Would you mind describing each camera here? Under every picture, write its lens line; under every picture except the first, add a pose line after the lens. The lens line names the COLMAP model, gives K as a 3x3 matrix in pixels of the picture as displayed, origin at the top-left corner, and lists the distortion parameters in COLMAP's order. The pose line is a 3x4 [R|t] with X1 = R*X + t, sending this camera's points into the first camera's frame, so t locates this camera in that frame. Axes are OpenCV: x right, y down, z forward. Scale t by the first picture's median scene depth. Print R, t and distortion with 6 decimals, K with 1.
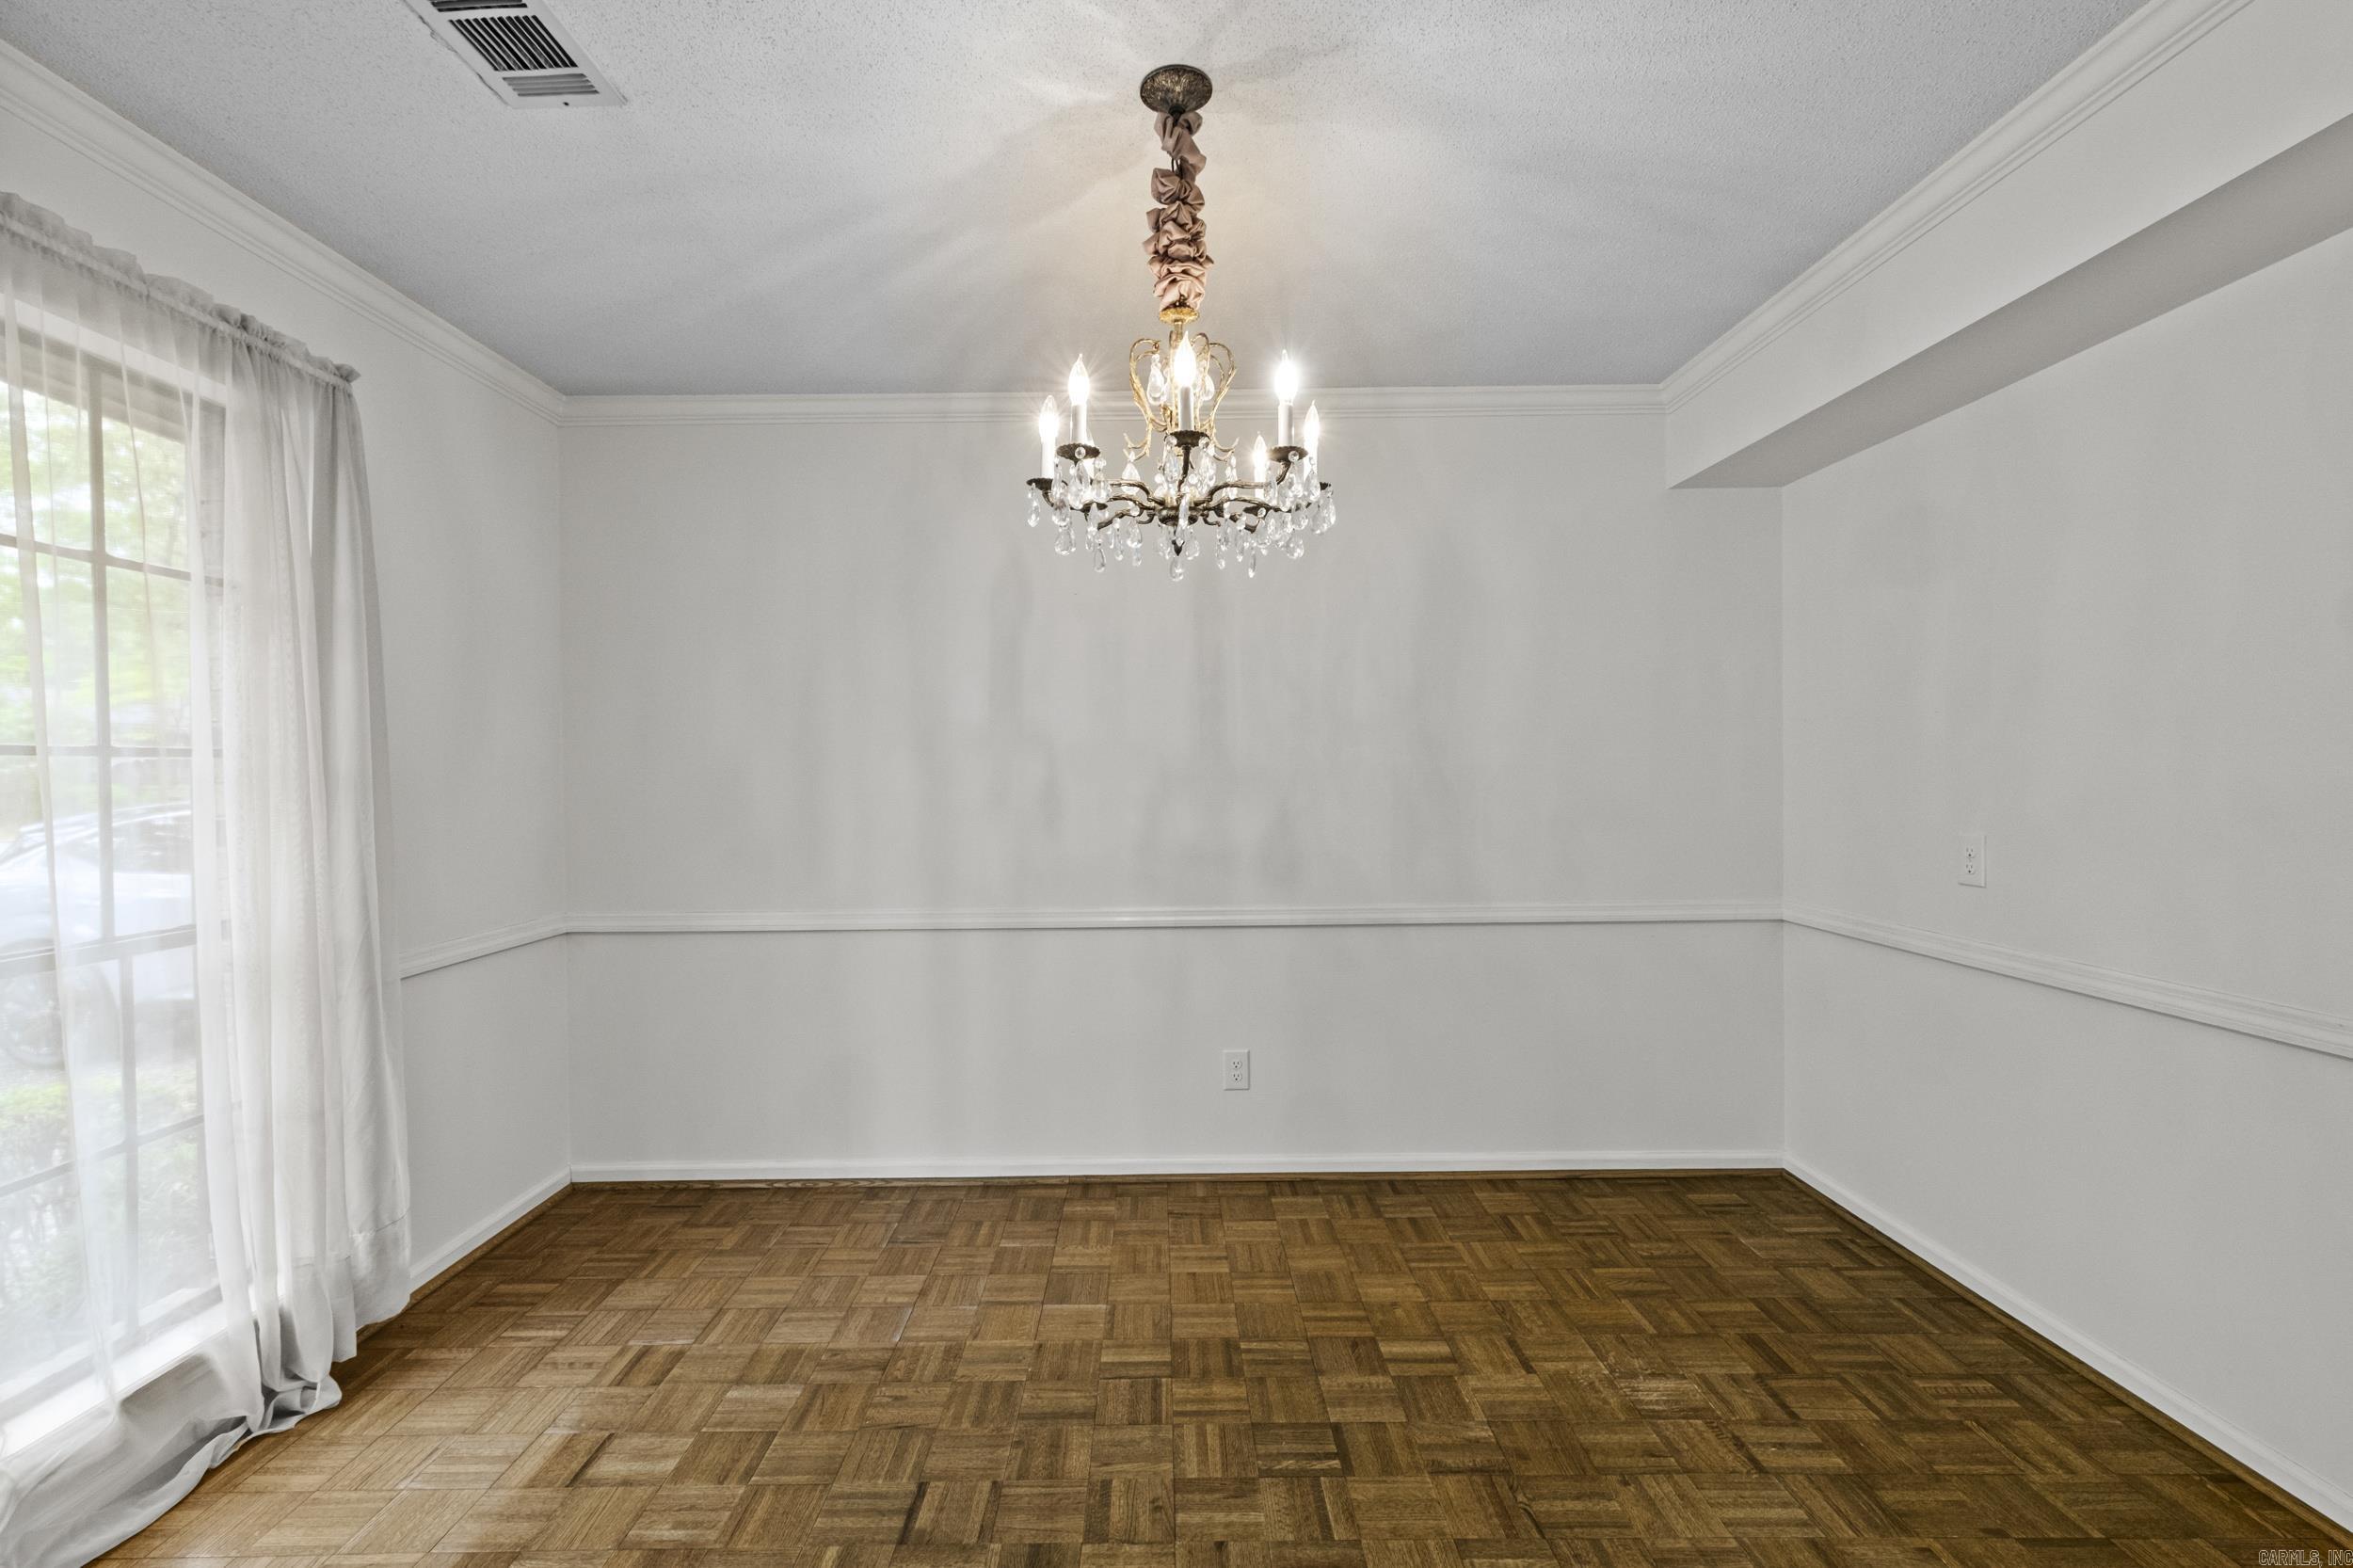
lens RADIAL K [[1028.5, 0, 1164.6], [0, 1028.5, 785.7], [0, 0, 1]] dist [0.009672, -0.001785]
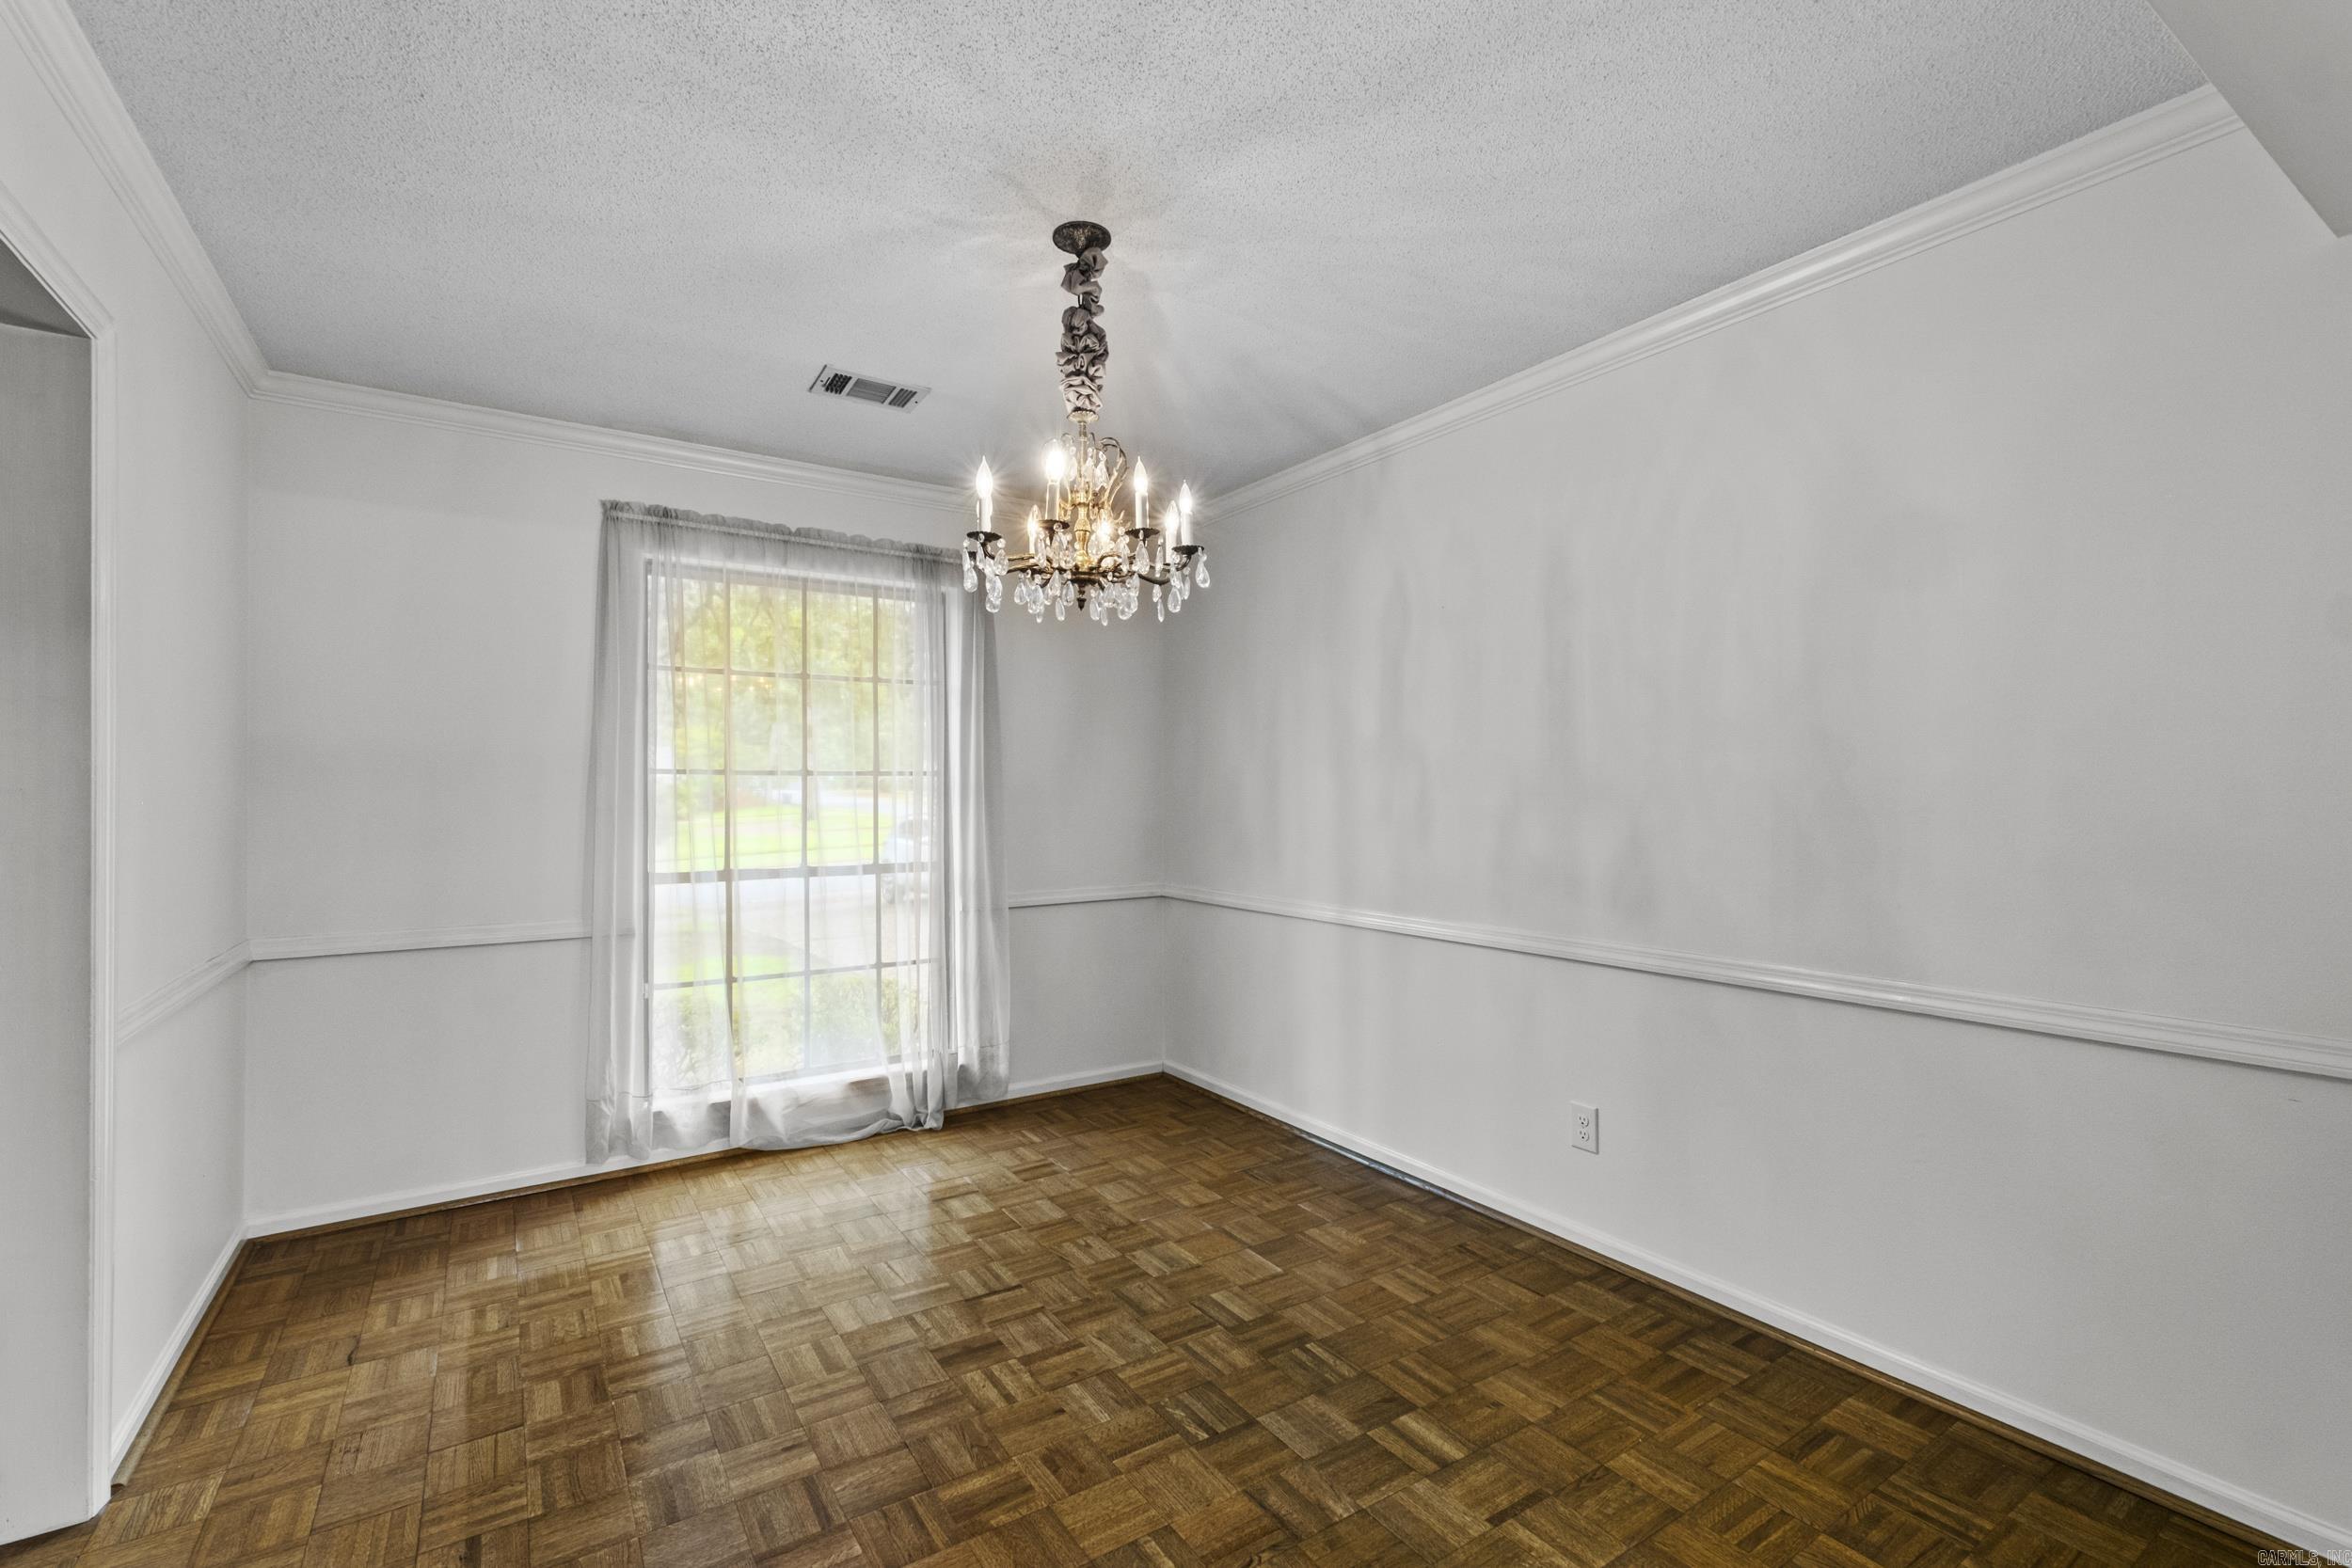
lens RADIAL K [[1028.0, 0, 1162.7], [0, 1028.0, 792.9], [0, 0, 1]] dist [0.009672, -0.001785]
pose [[0.538994, 0.010669, -0.842242, 0.828437], [-0.011399, 0.999921, 0.005372, -0.010504], [0.842232, 0.006705, 0.539073, 0.309689]]
